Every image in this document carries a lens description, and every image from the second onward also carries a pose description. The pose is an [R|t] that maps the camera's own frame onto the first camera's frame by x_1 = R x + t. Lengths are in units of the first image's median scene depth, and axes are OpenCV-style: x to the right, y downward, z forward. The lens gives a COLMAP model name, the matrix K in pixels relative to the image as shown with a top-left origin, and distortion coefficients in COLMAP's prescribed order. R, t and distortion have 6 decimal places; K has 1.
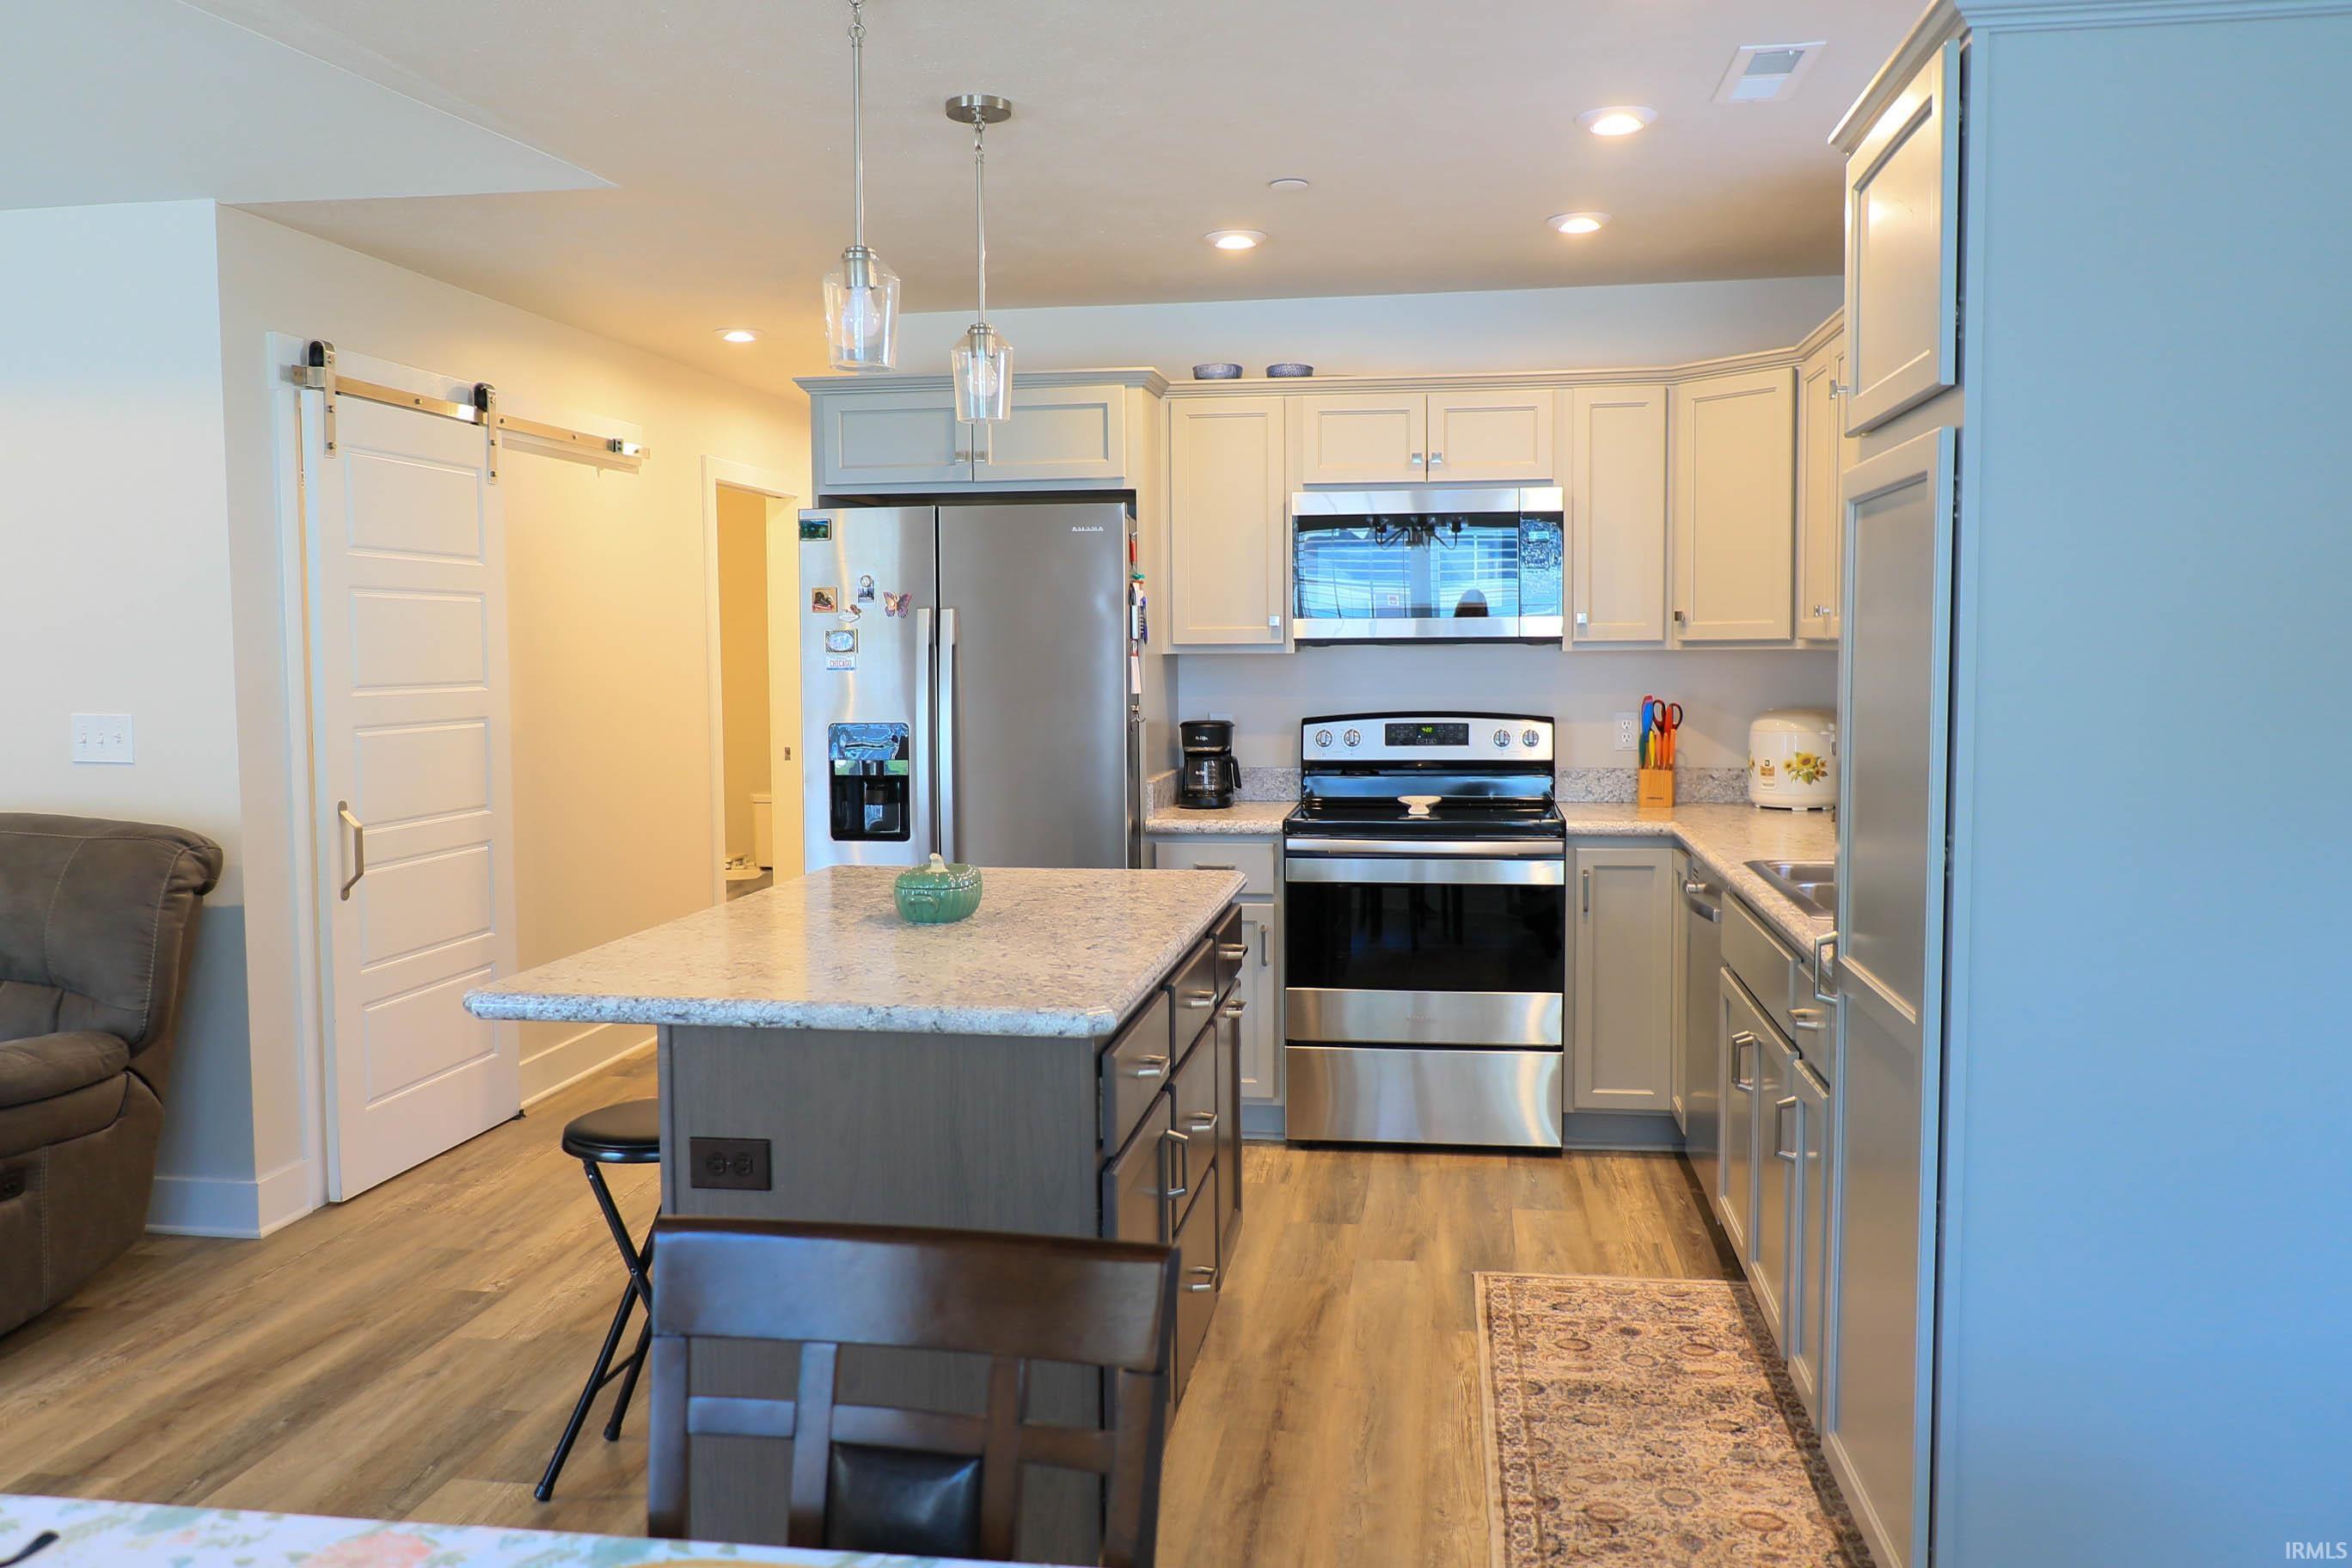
lens RADIAL K [[1879.4, 0, 1191.2], [0, 1879.4, 782.8], [0, 0, 1]] dist [0.006444, 0.007894]
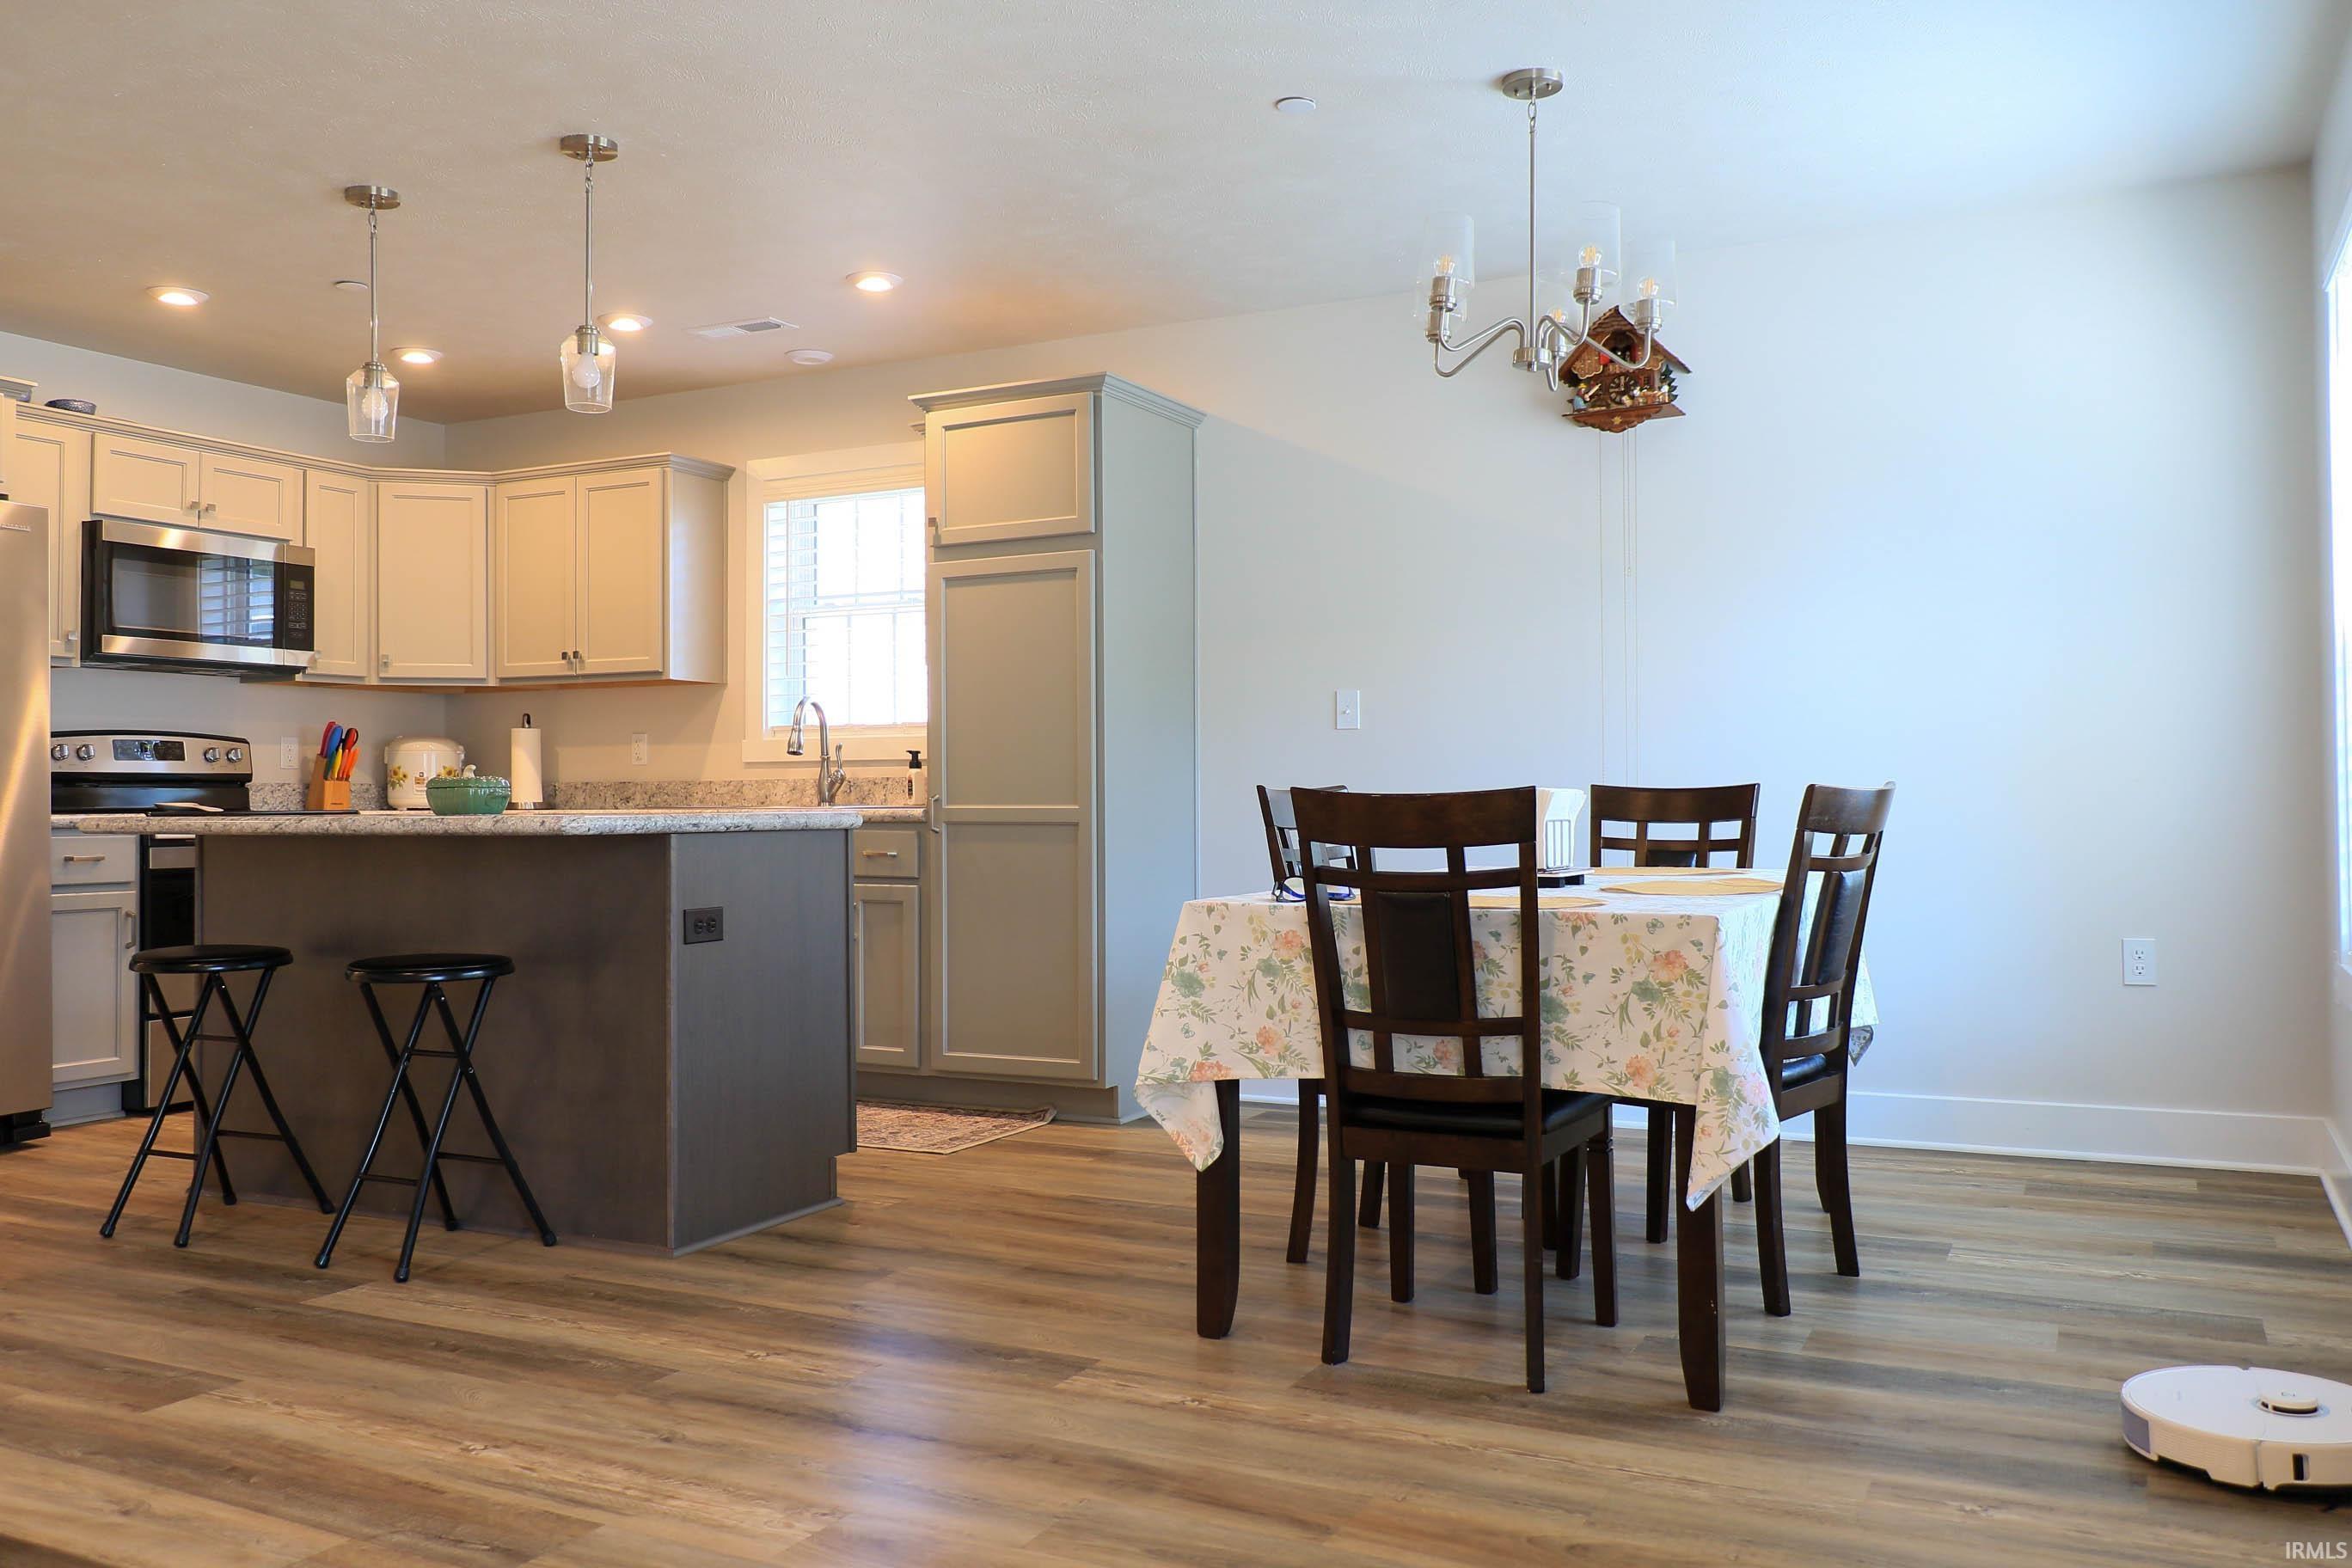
lens RADIAL K [[1861.3, 0, 1176.0], [0, 1861.3, 784.0], [0, 0, 1]] dist [-0.008746, -0.001072]
pose [[0.332188, 0.015716, 0.943082, -0.771921], [0.071843, 0.996535, -0.041912, 0.091379], [-0.940473, 0.081677, 0.329908, 0.070784]]
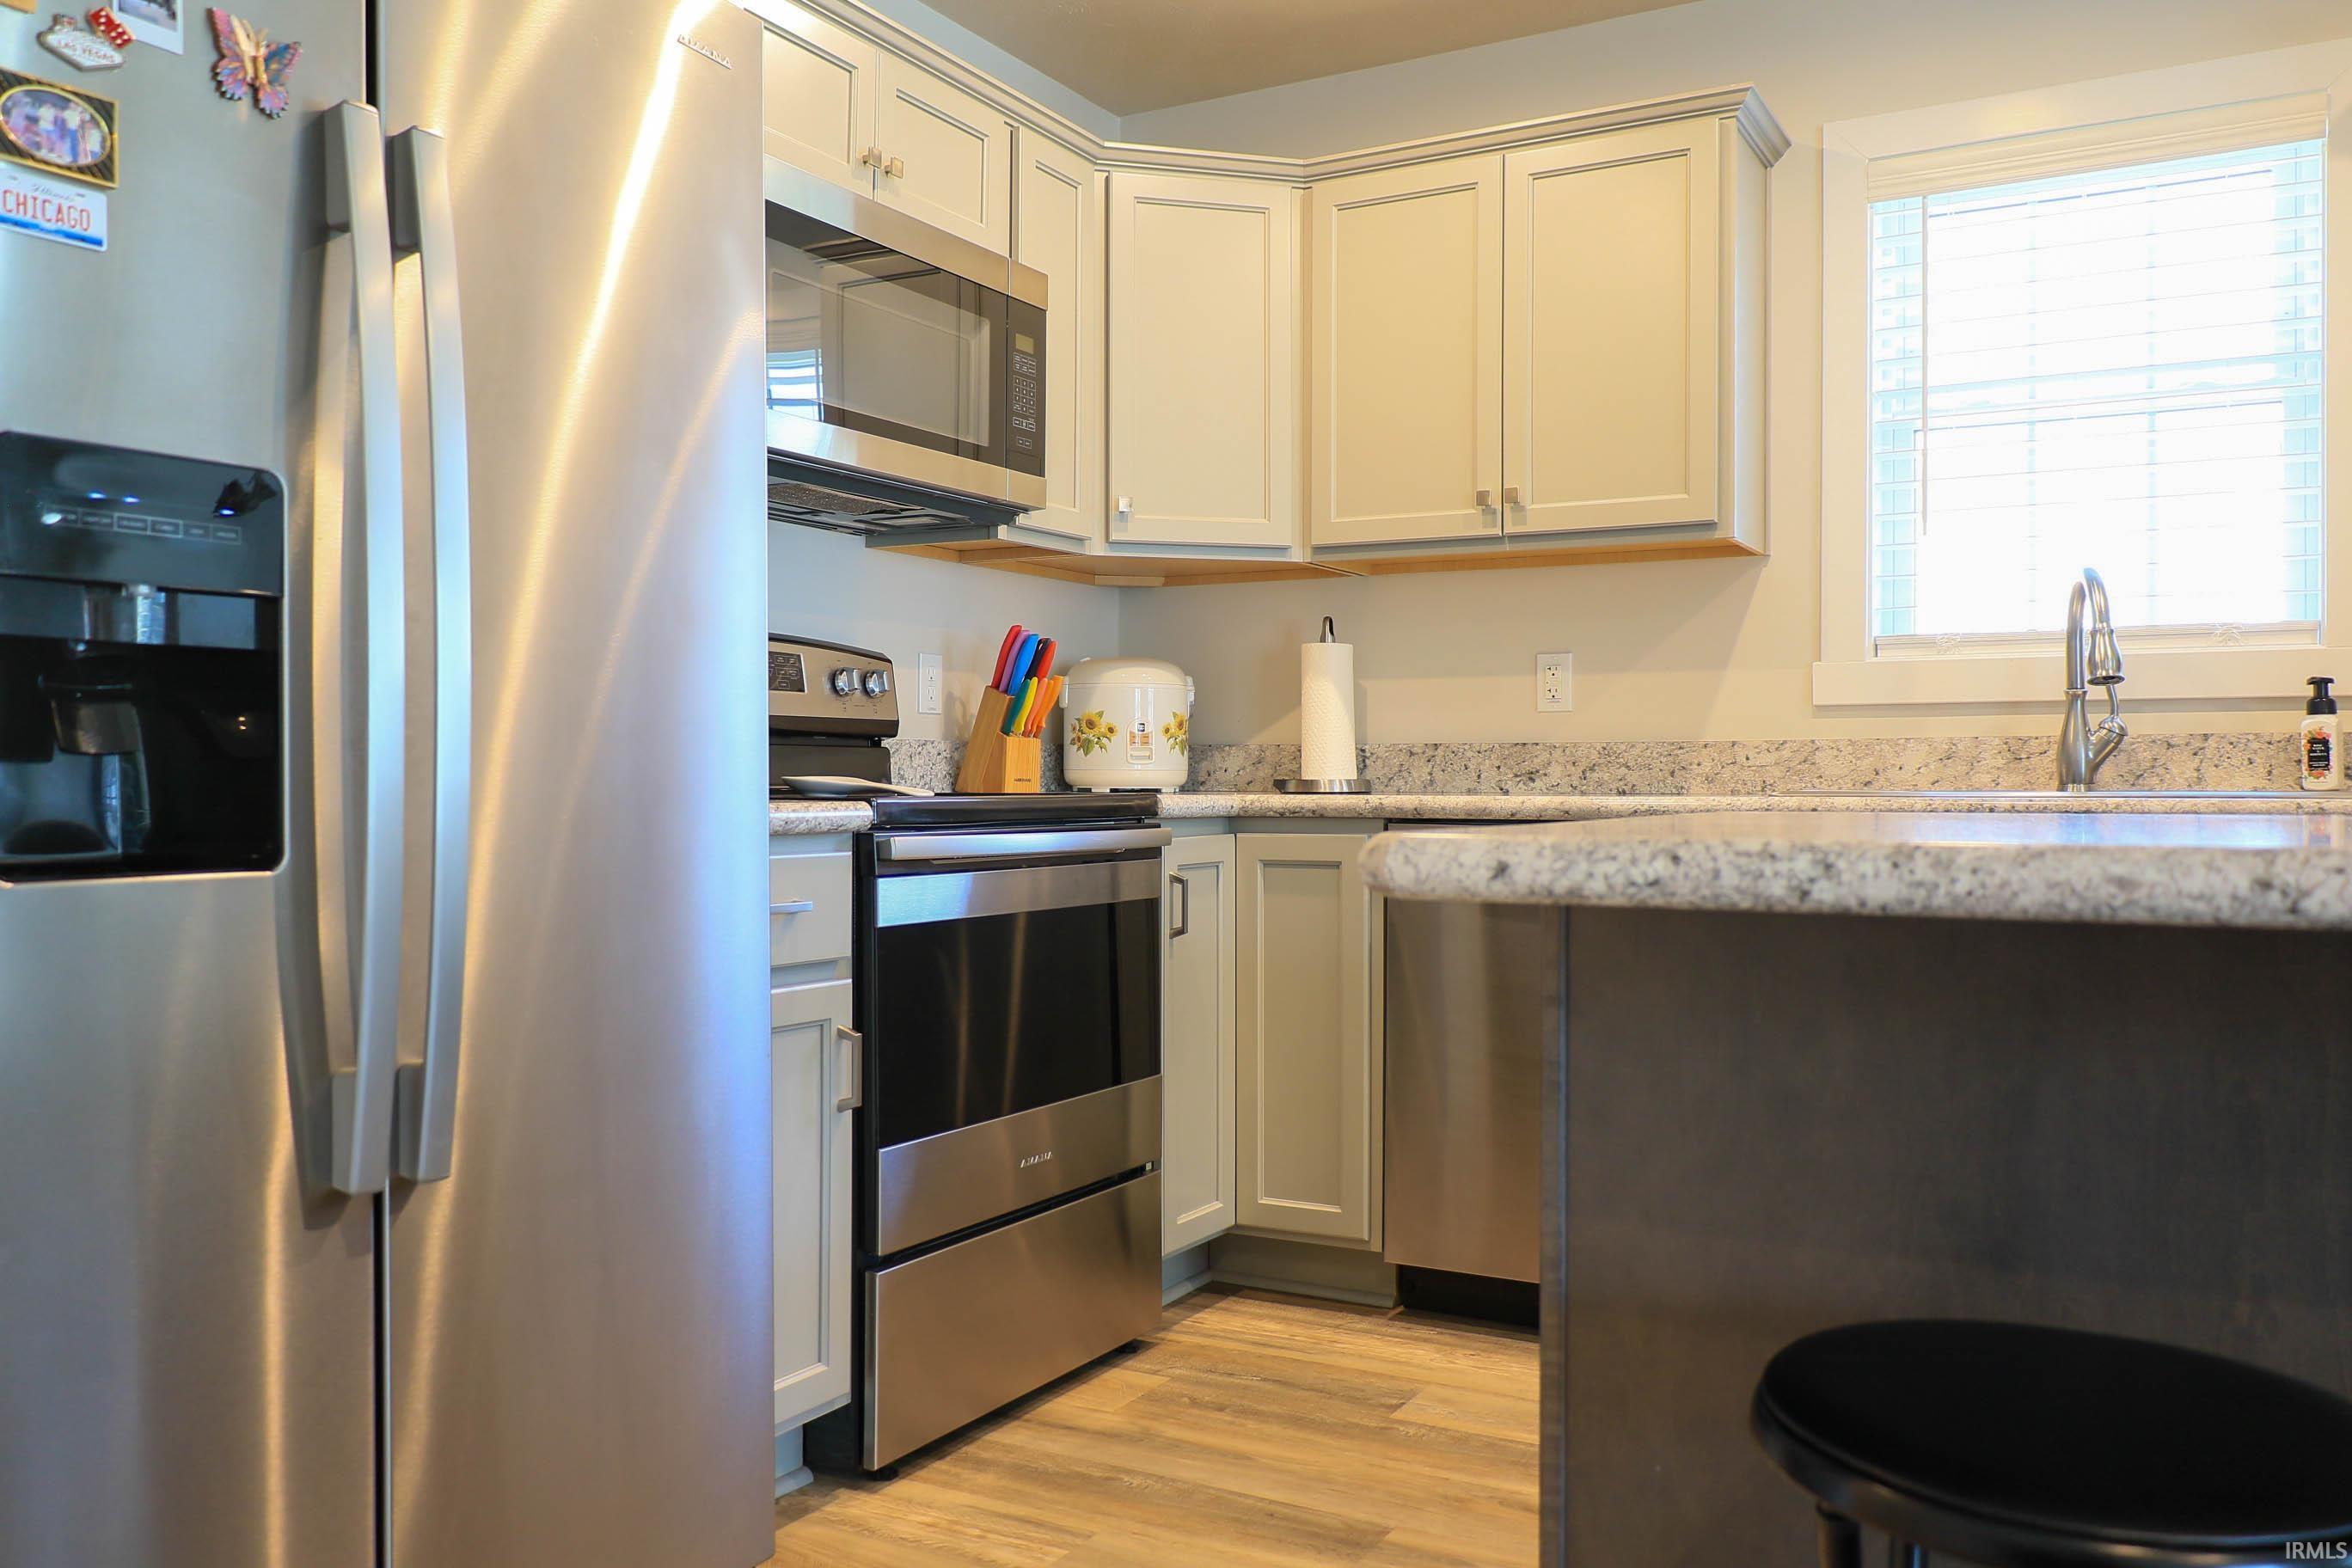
lens RADIAL K [[1861.3, 0, 1176.0], [0, 1861.3, 784.0], [0, 0, 1]] dist [-0.008746, -0.001072]
pose [[0.357364, 0.005773, 0.933947, -0.367233], [0.065471, 0.997366, -0.031217, 0.035311], [-0.931668, 0.072302, 0.356045, 0.752538]]
